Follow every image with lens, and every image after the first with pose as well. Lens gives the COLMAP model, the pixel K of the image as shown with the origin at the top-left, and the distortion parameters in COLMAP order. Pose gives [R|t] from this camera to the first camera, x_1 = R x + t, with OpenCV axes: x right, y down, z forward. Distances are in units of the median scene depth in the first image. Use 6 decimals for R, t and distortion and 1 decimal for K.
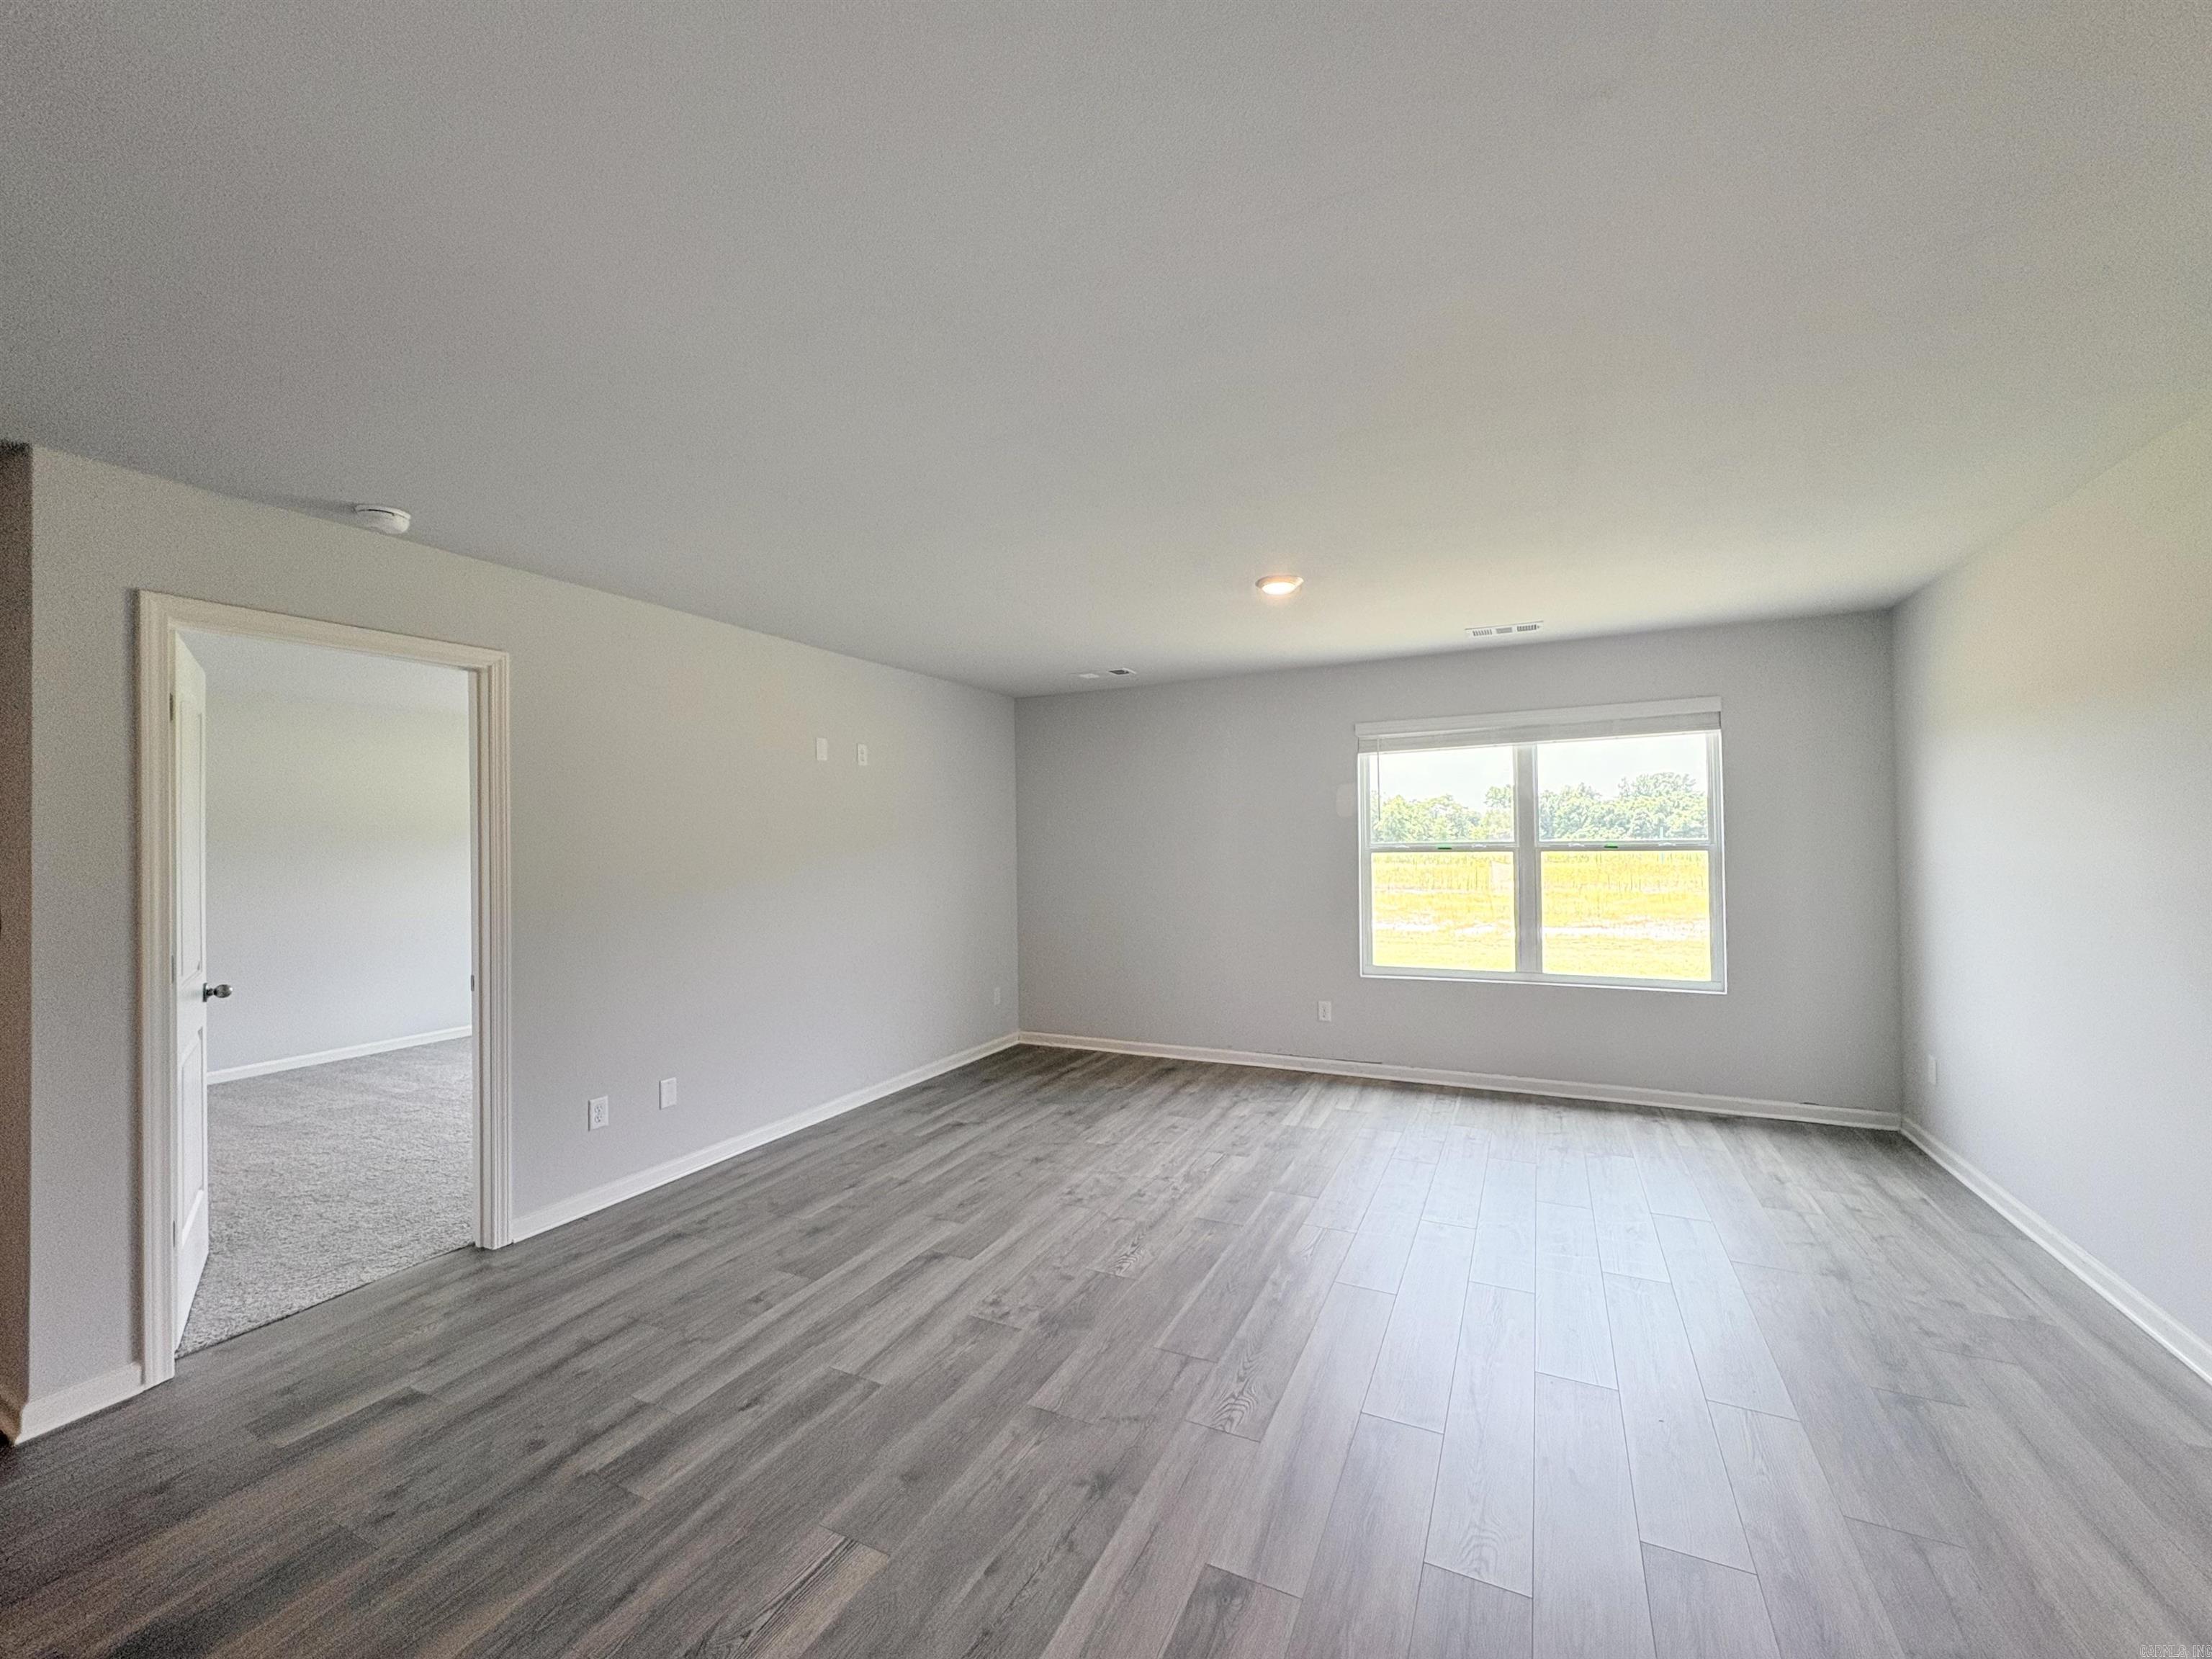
lens RADIAL K [[880.8, 0, 1106.0], [0, 880.8, 829.5], [0, 0, 1]] dist [0.000839, 0.000307]
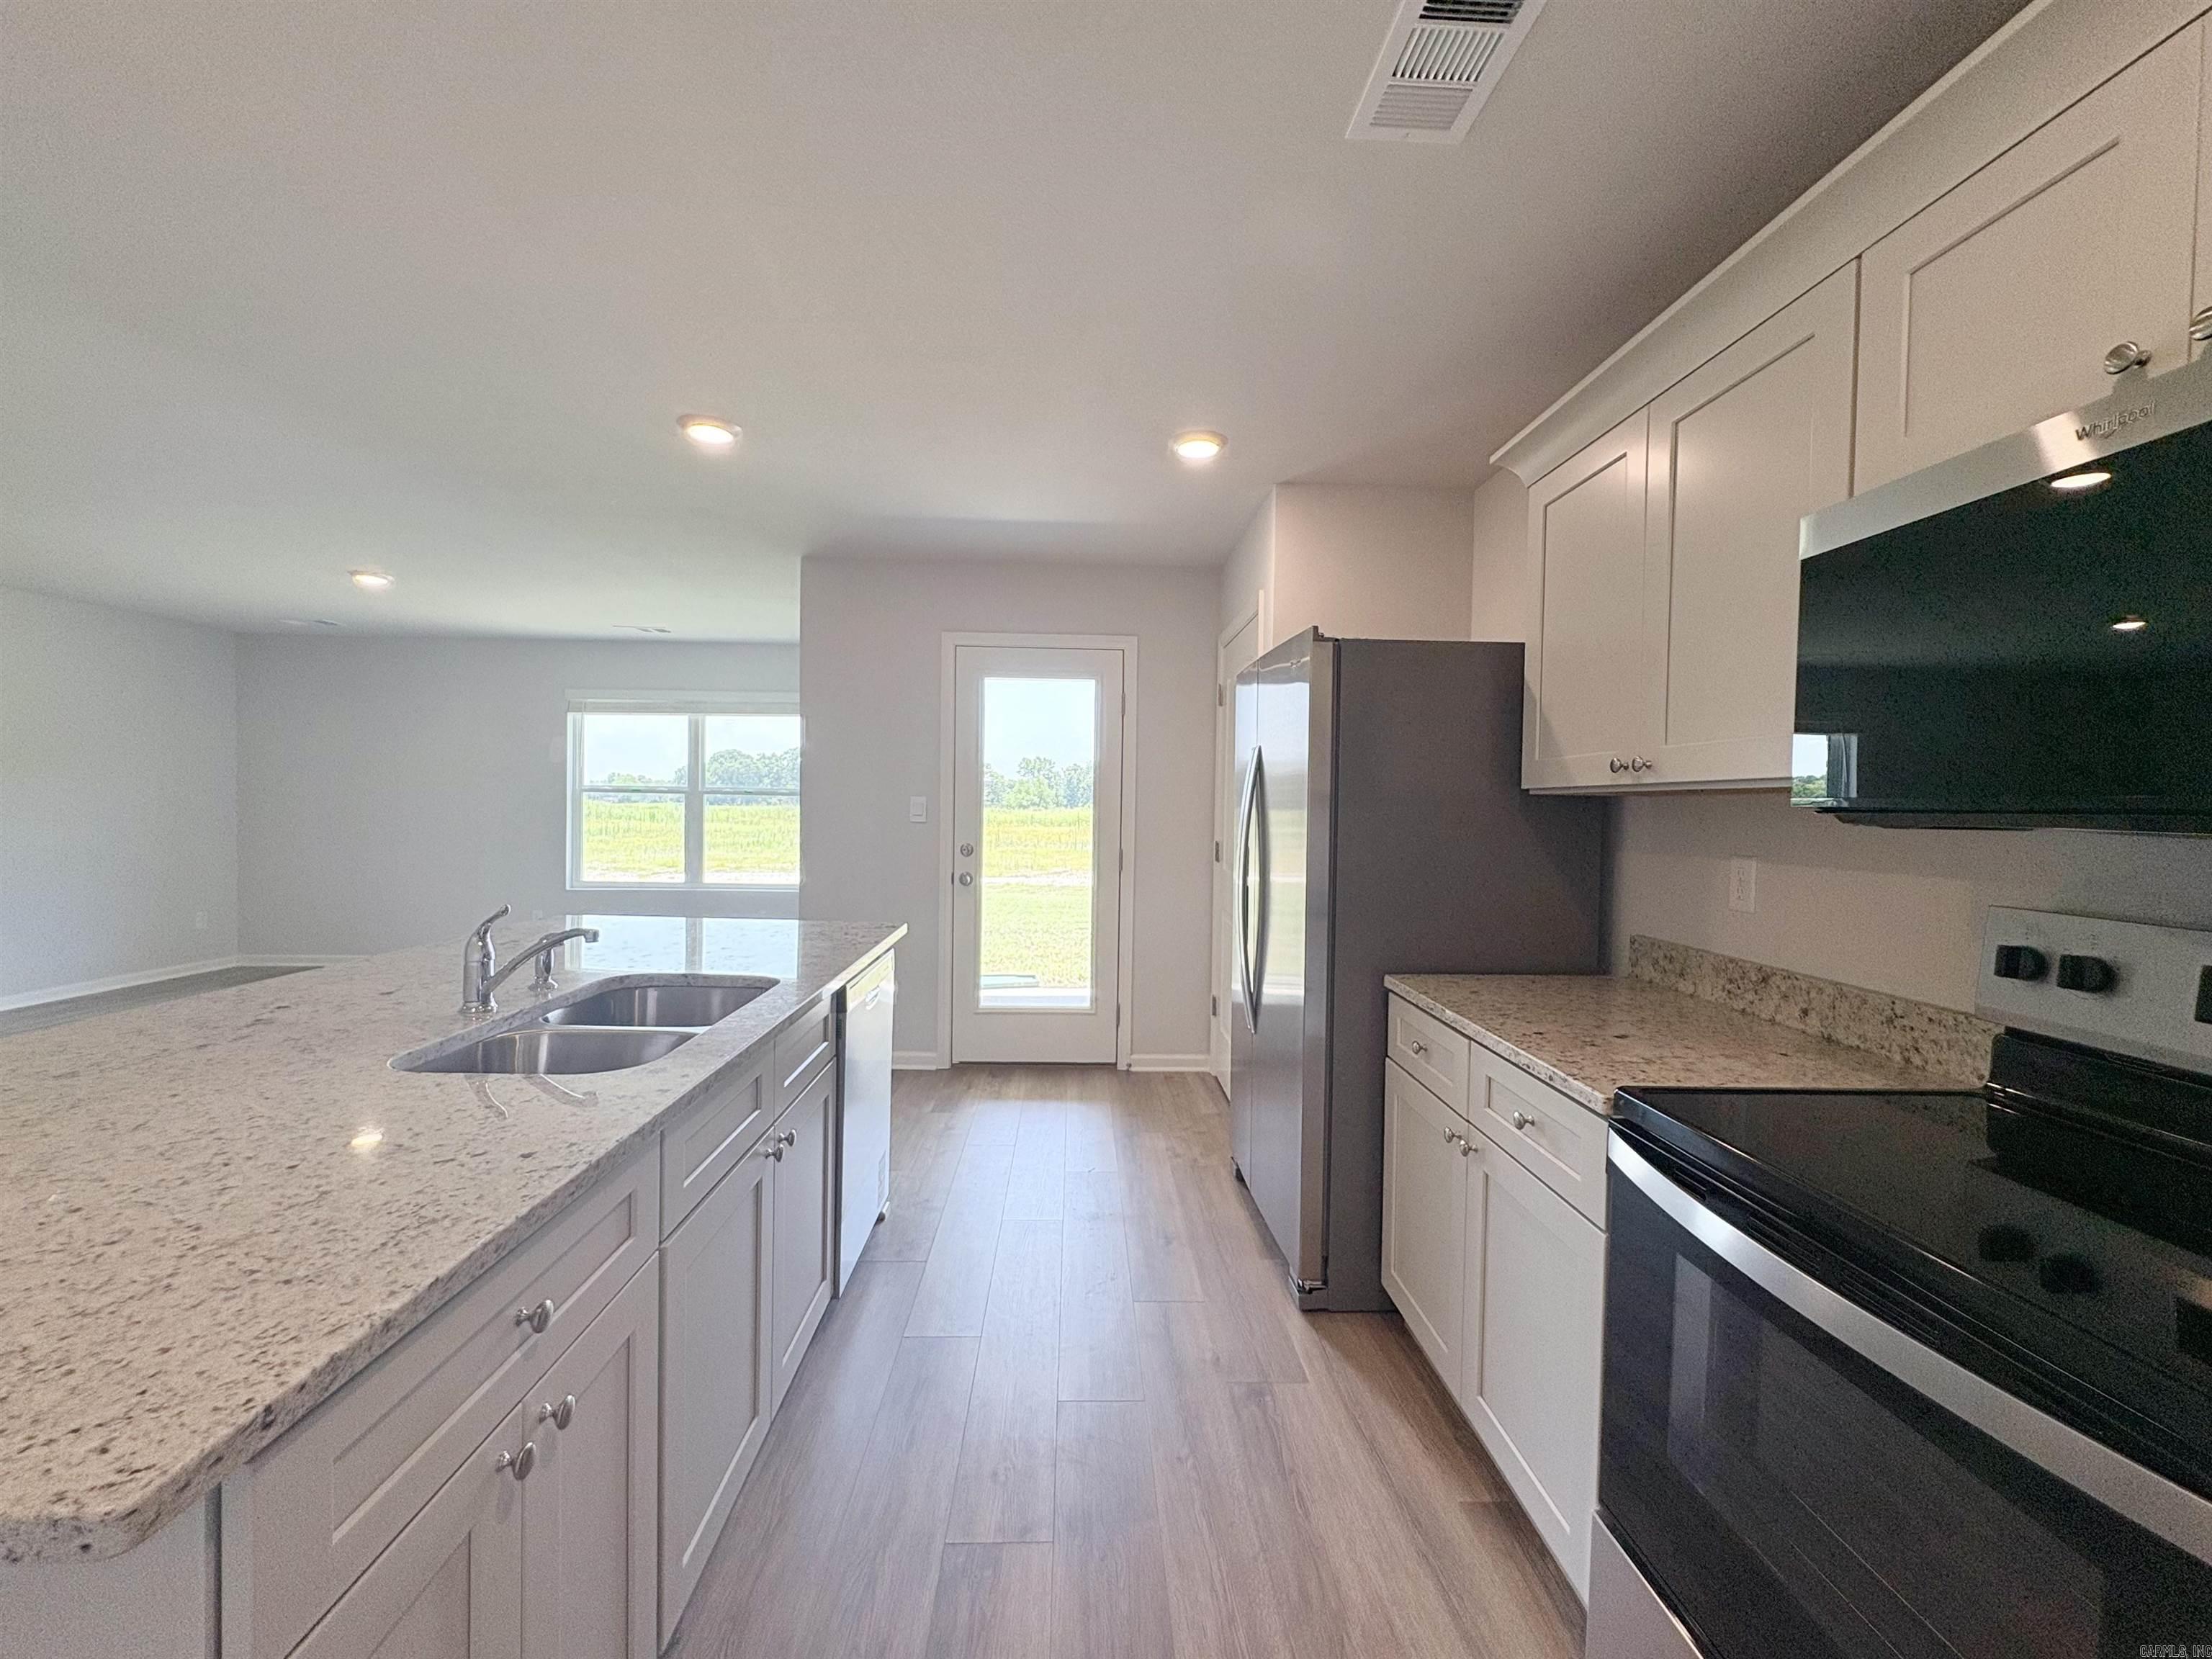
lens RADIAL K [[880.8, 0, 1106.0], [0, 880.8, 829.5], [0, 0, 1]] dist [0.000839, 0.000307]
pose [[0.881226, 0.015746, 0.472432, 0.399444], [-0.035467, 0.998830, 0.032865, 0.012085], [-0.471362, -0.045717, 0.880754, -0.512443]]
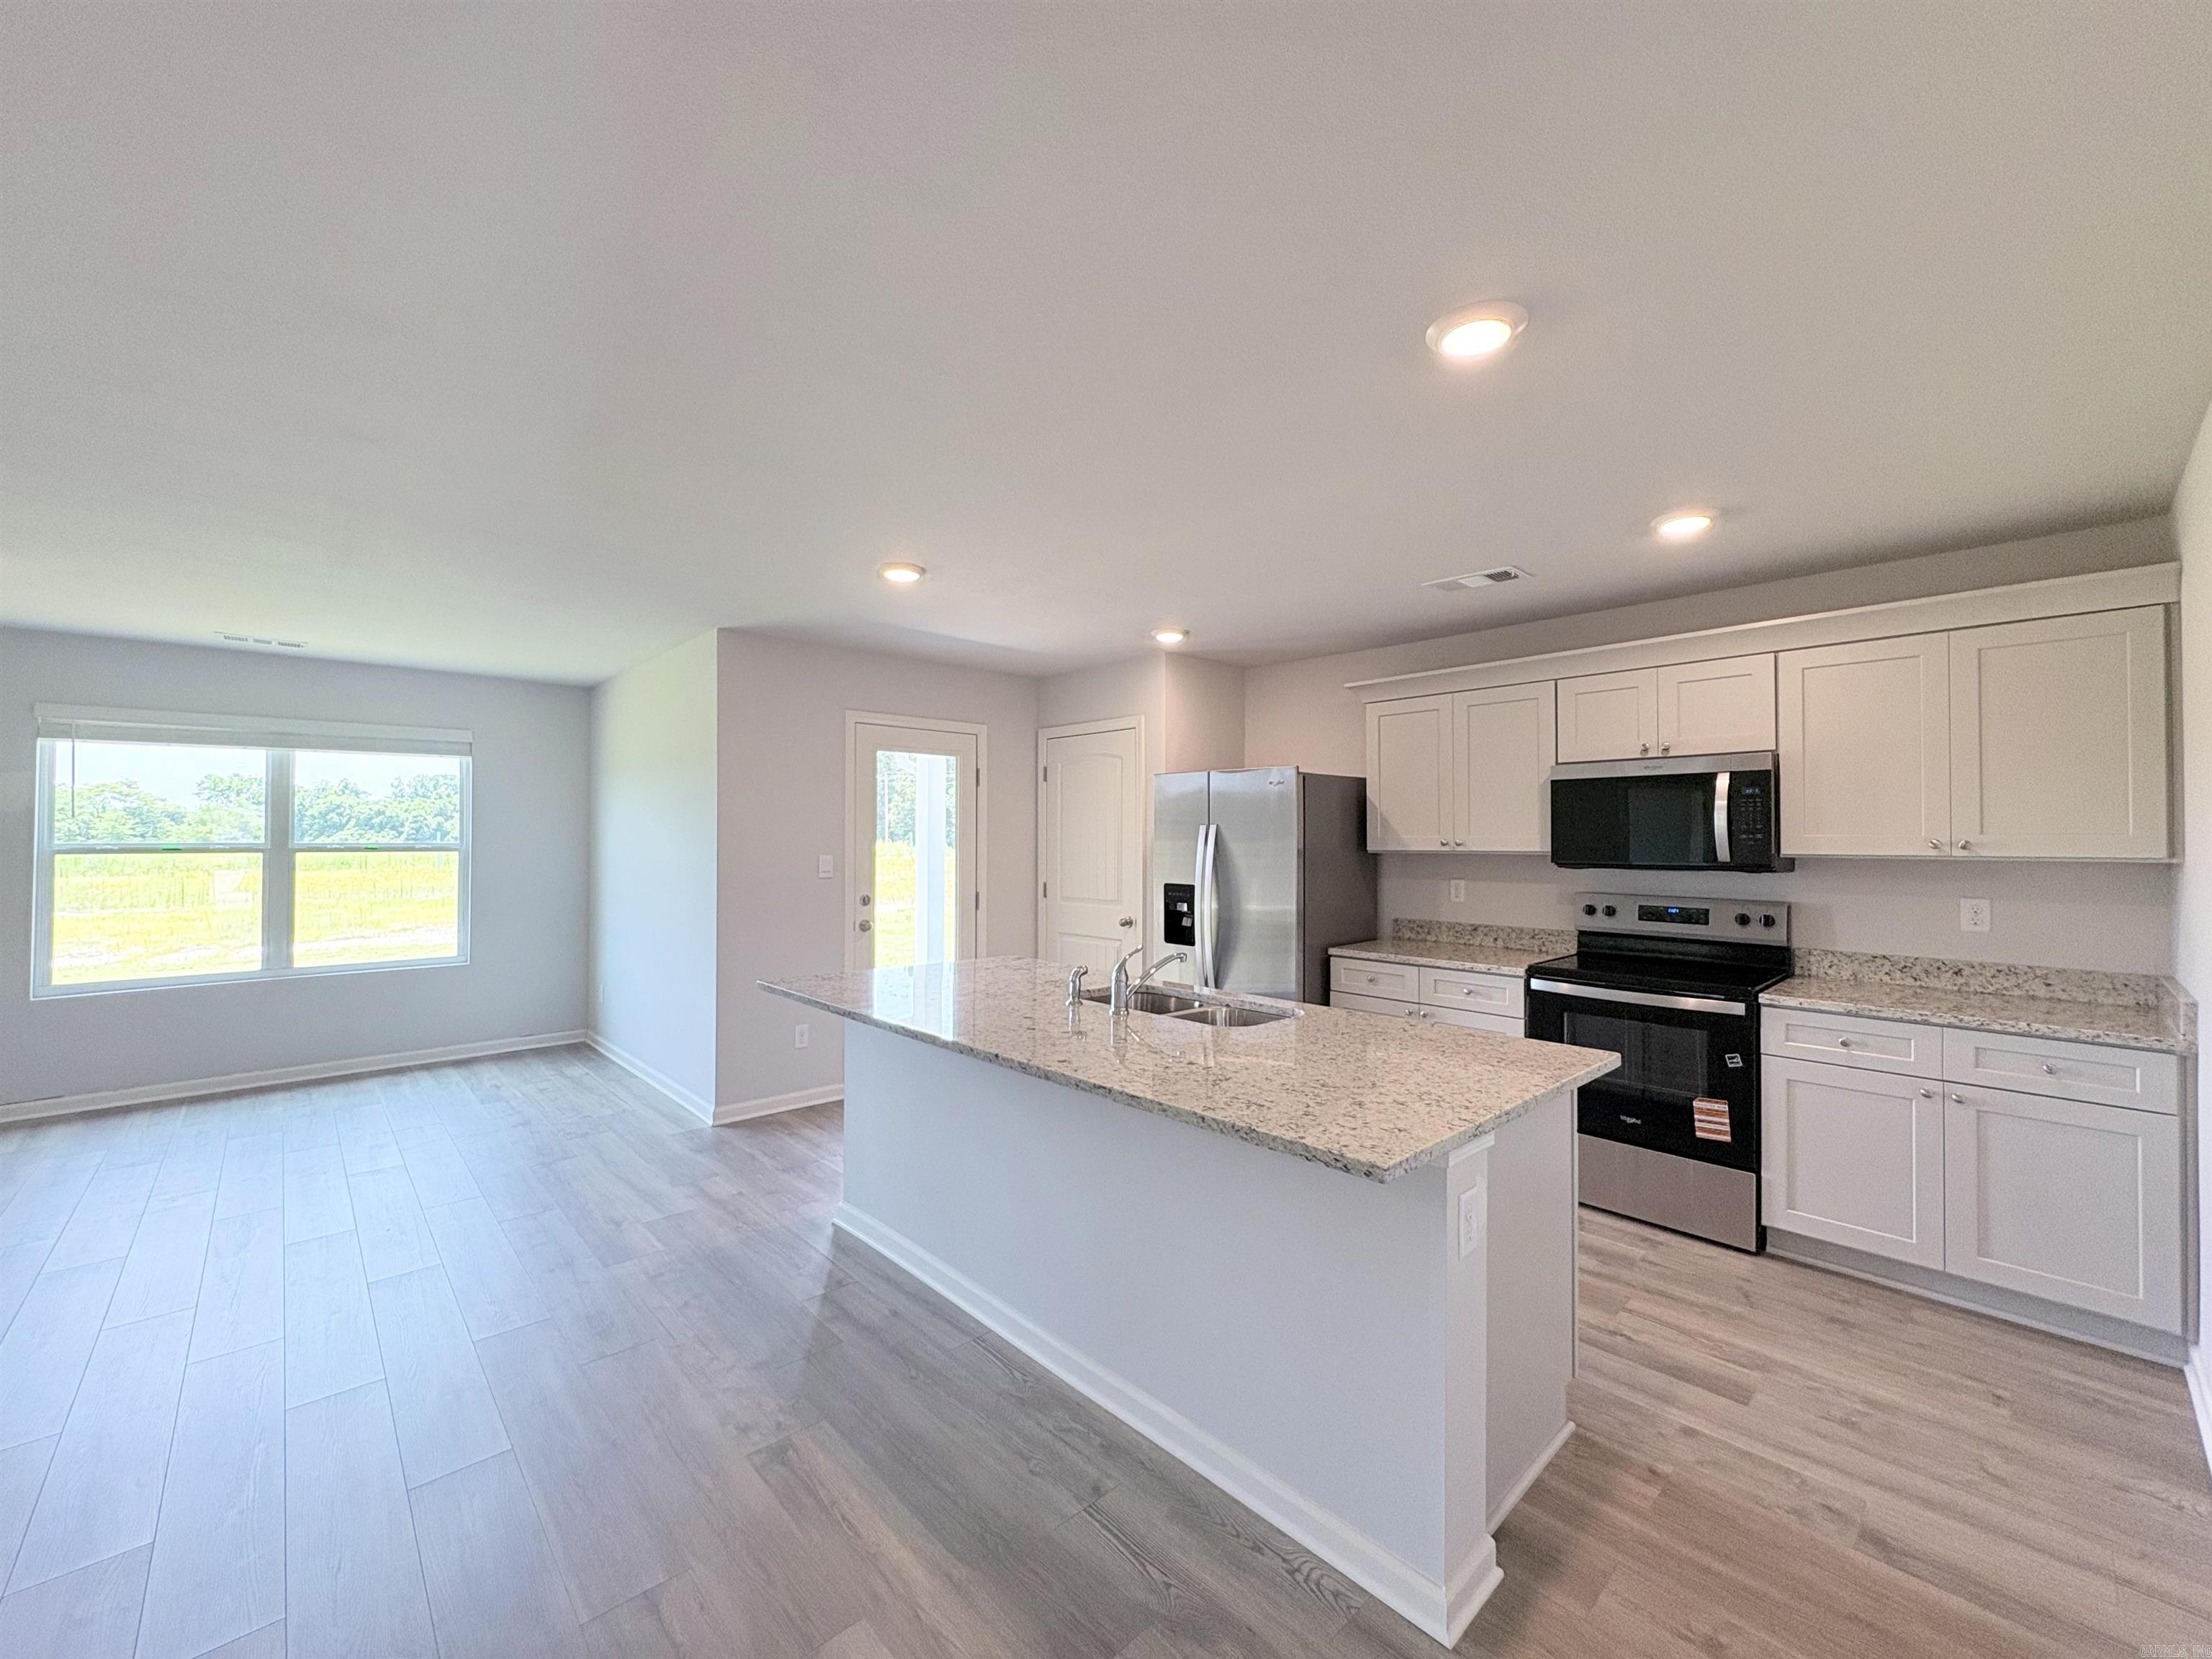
lens RADIAL K [[880.8, 0, 1106.0], [0, 880.8, 829.5], [0, 0, 1]] dist [0.000839, 0.000307]
pose [[0.353882, 0.024317, 0.934974, -0.153801], [-0.018306, 0.999651, -0.019071, -0.000347], [-0.935111, -0.010367, 0.354204, -0.287129]]
